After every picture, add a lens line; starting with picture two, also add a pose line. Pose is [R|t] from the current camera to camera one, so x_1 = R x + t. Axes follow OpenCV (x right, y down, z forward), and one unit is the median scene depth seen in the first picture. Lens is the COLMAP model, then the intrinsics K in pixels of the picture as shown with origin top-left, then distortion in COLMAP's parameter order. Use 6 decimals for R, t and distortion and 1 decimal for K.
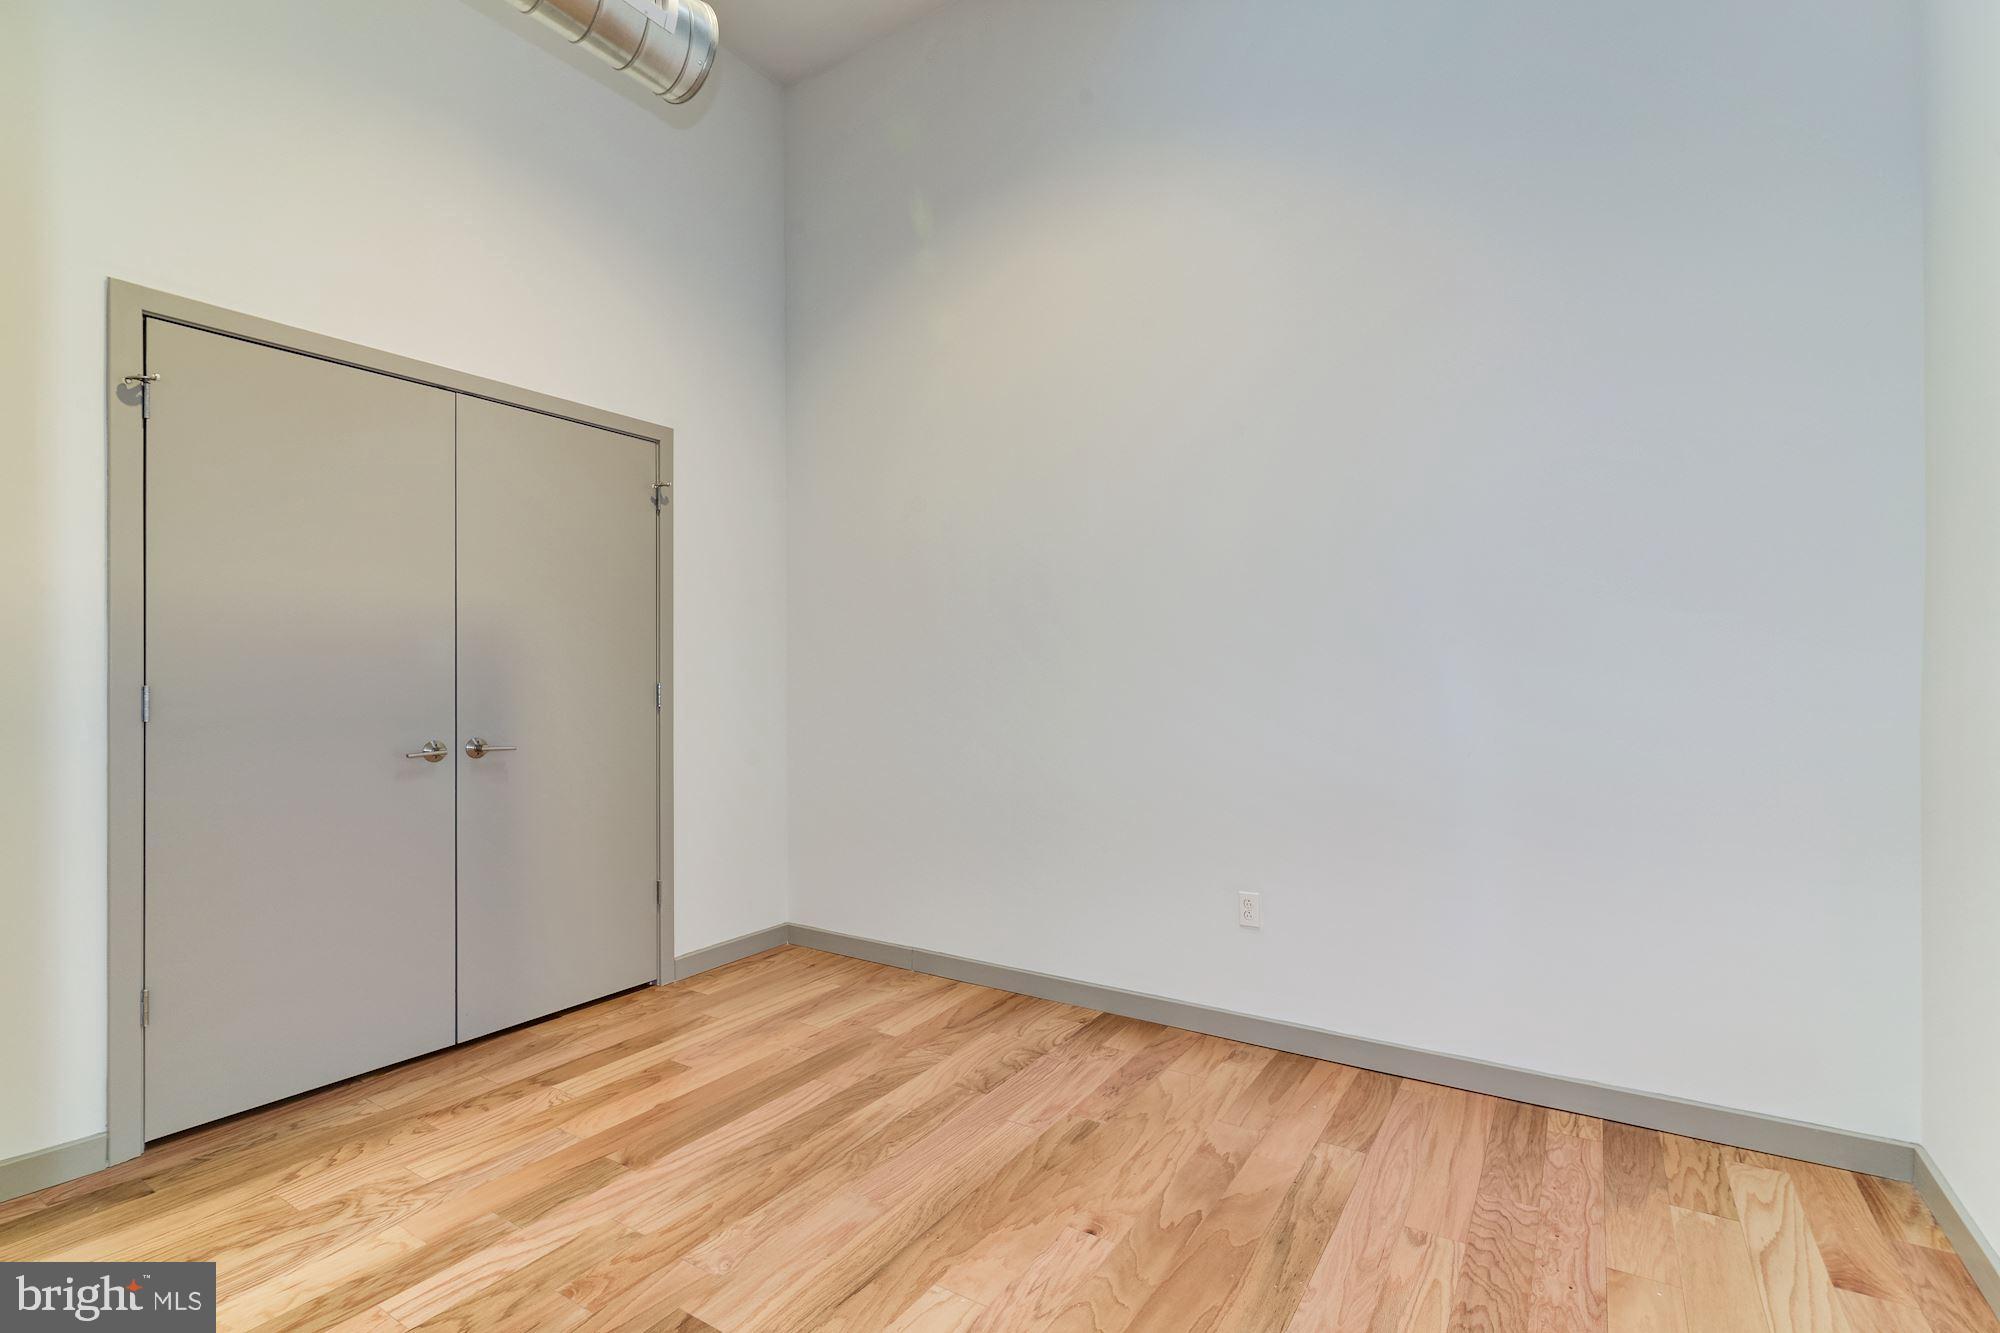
lens RADIAL K [[926.1, 0, 1008.9], [0, 926.1, 674.4], [0, 0, 1]] dist [-0.002676, 0.000223]
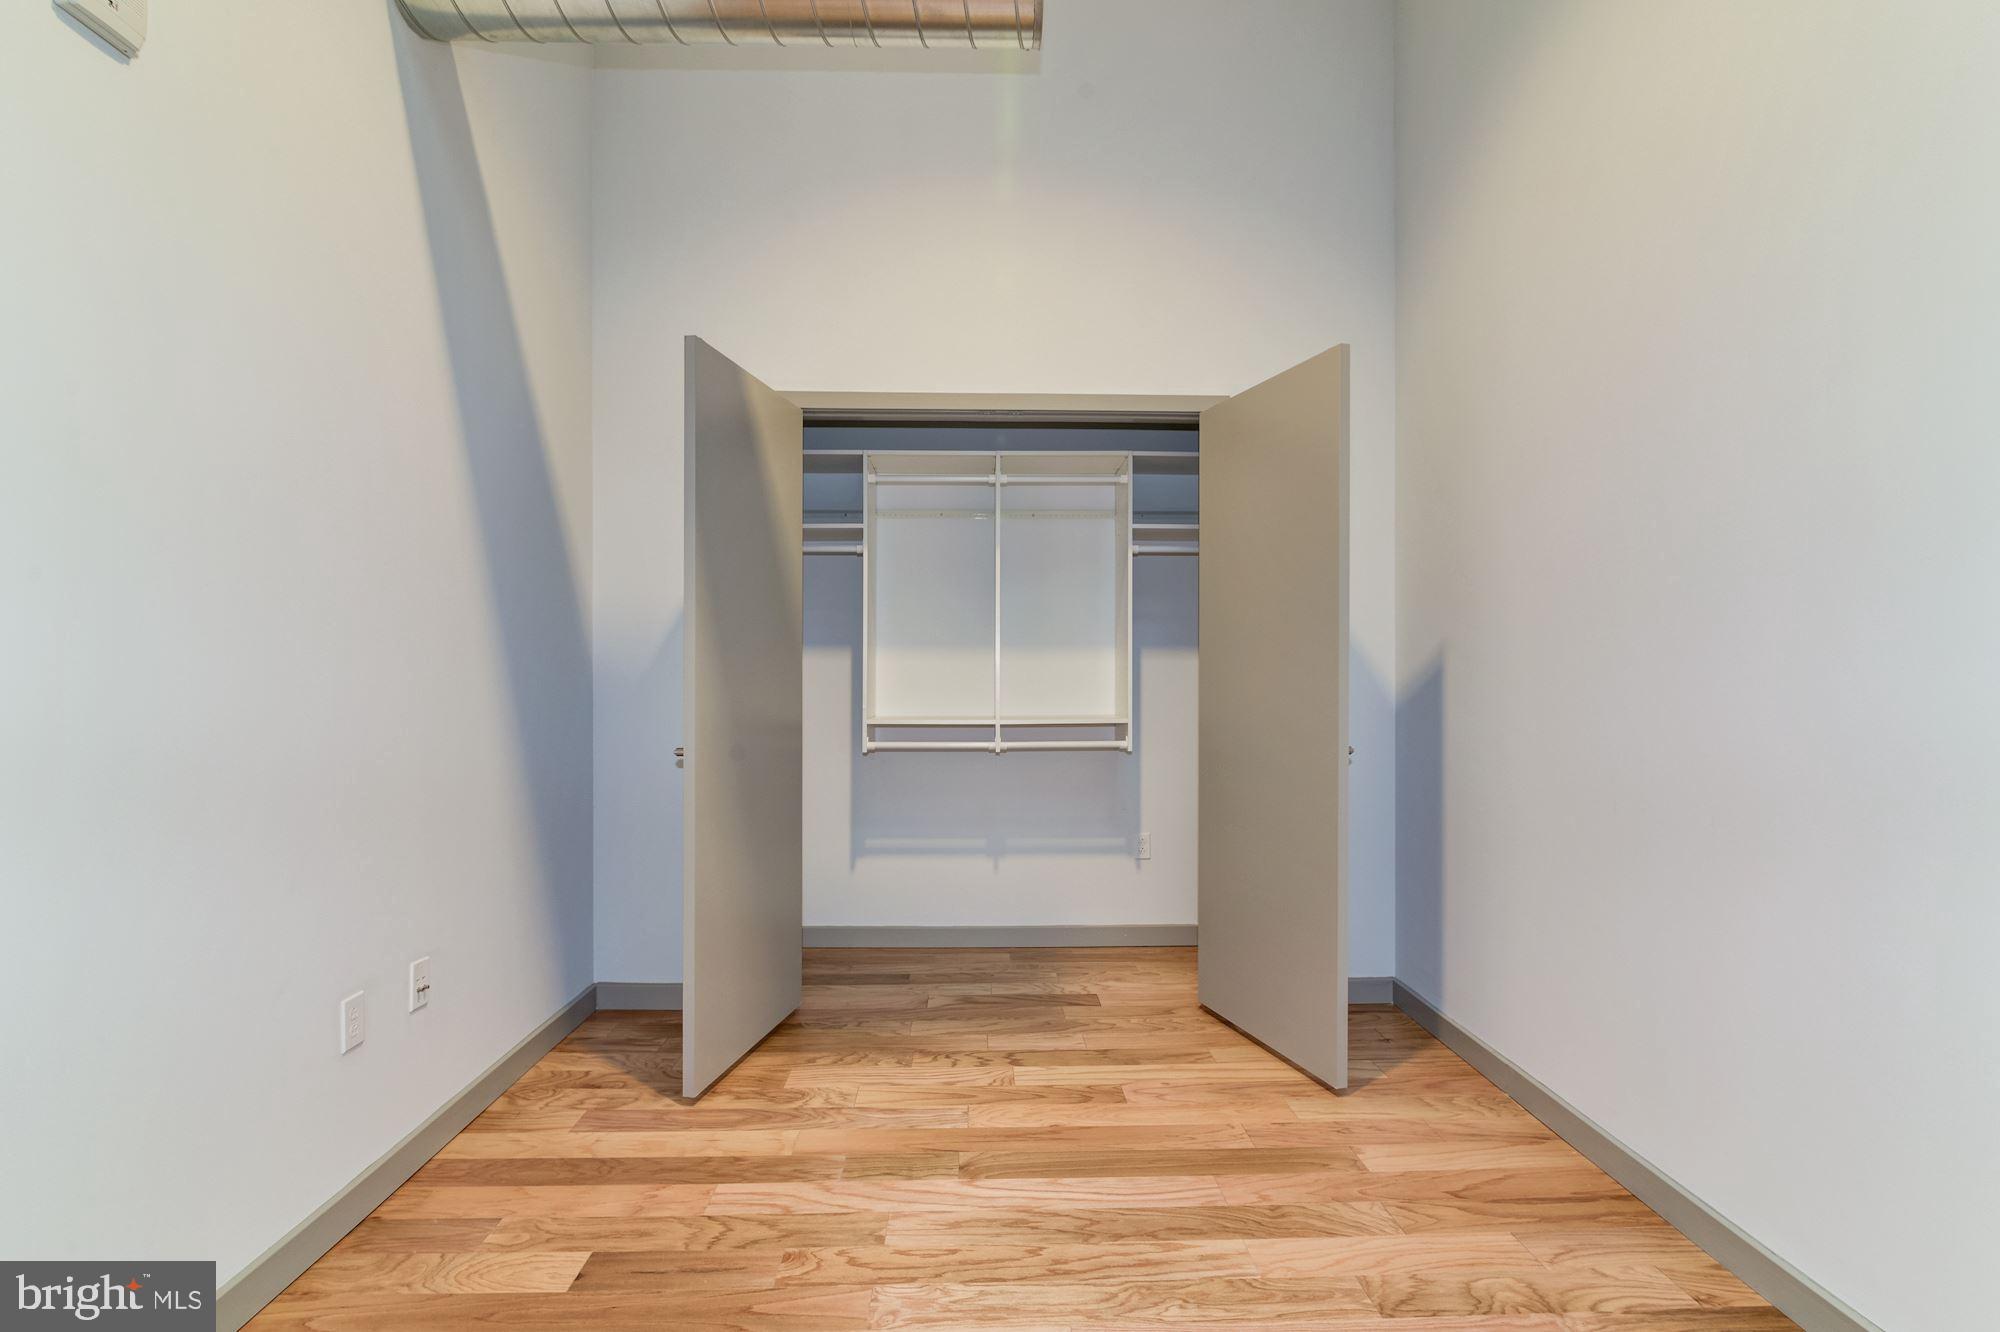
lens RADIAL K [[926.1, 0, 1008.9], [0, 926.1, 673.9], [0, 0, 1]] dist [-0.002676, 0.000223]
pose [[0.559613, 0.004545, -0.828742, 0.363548], [0.001027, 0.999980, 0.006177, 0.000424], [0.828754, -0.004308, 0.559597, 0.426447]]
